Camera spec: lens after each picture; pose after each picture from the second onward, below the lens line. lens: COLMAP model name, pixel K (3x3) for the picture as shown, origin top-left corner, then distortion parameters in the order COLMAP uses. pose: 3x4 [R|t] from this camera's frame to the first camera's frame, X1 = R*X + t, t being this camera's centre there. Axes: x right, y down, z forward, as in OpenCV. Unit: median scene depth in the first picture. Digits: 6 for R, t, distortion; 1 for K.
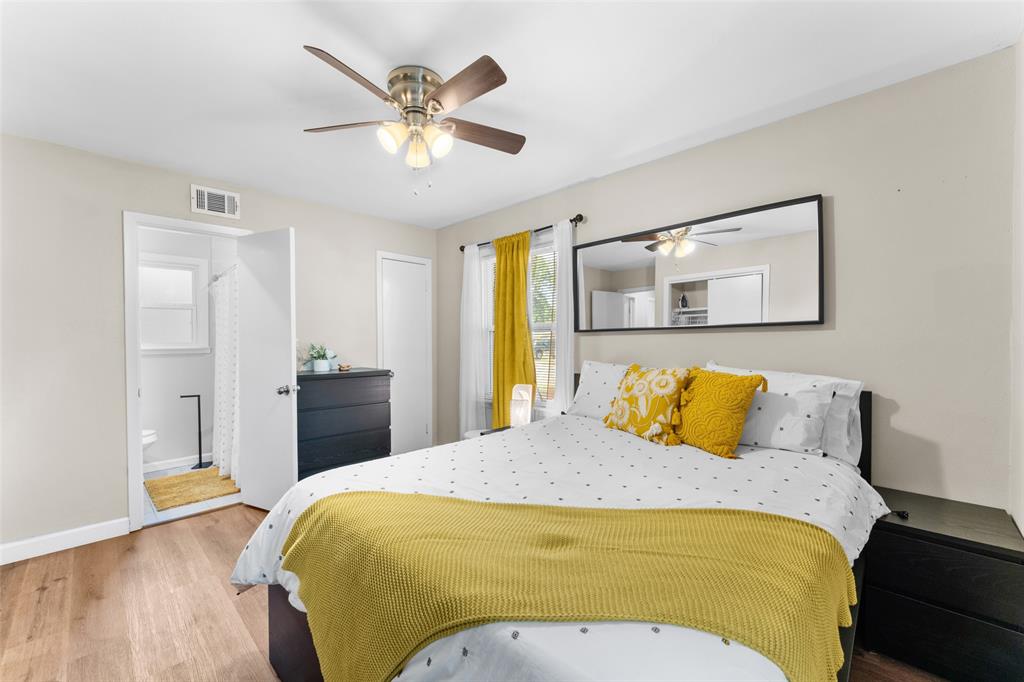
lens RADIAL K [[413.1, 0, 512.0], [0, 413.1, 341.0], [0, 0, 1]] dist [0.000019, -0.000003]
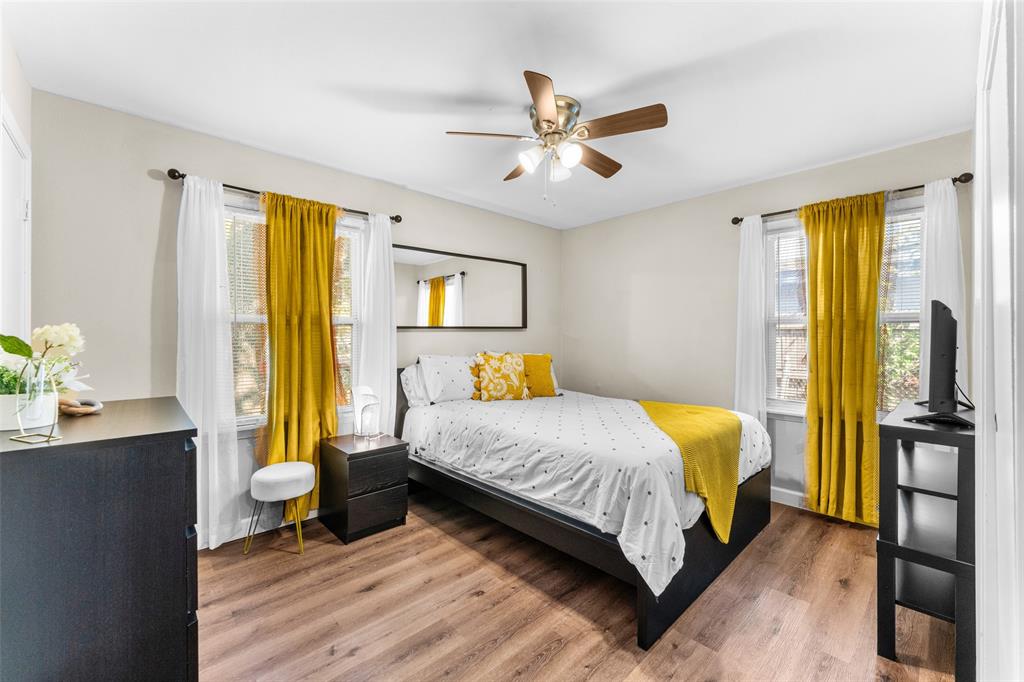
lens RADIAL K [[413.1, 0, 512.0], [0, 413.1, 341.0], [0, 0, 1]] dist [0.000019, -0.000003]
pose [[0.027151, -0.002363, 0.999629, -0.874983], [0.018142, 0.999834, 0.001871, 0.010515], [-0.999467, 0.018085, 0.027190, 0.704703]]
